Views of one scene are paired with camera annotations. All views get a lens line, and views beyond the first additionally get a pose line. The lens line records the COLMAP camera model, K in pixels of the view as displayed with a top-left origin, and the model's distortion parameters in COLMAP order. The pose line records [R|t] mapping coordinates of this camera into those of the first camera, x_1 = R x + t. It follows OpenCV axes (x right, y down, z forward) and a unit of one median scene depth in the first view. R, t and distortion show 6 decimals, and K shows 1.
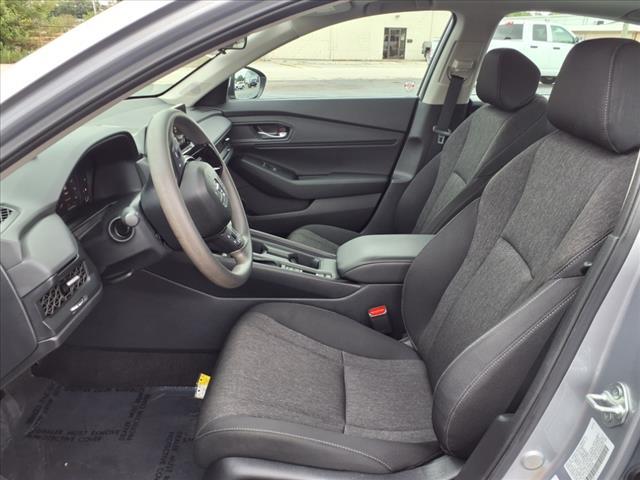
lens RADIAL K [[499.6, 0, 296.2], [0, 499.6, 241.7], [0, 0, 1]] dist [0.029127, -0.078932]
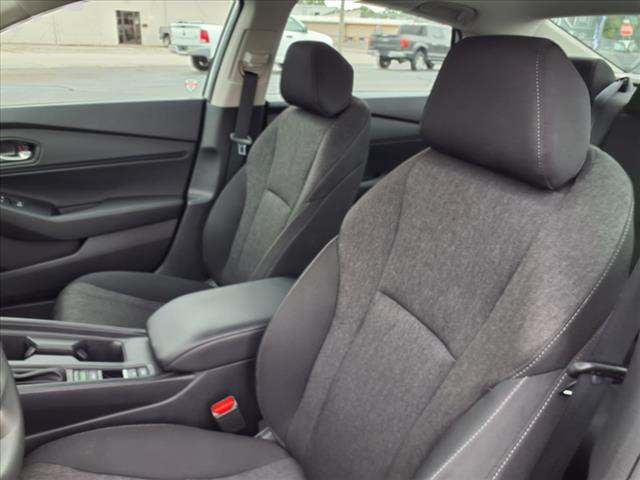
lens RADIAL K [[499.6, 0, 296.2], [0, 499.6, 241.7], [0, 0, 1]] dist [0.029127, -0.078932]
pose [[0.884110, -0.149147, 0.442837, -0.021317], [0.137675, 0.988769, 0.058153, -0.089753], [-0.446537, 0.009554, 0.894714, 0.223250]]
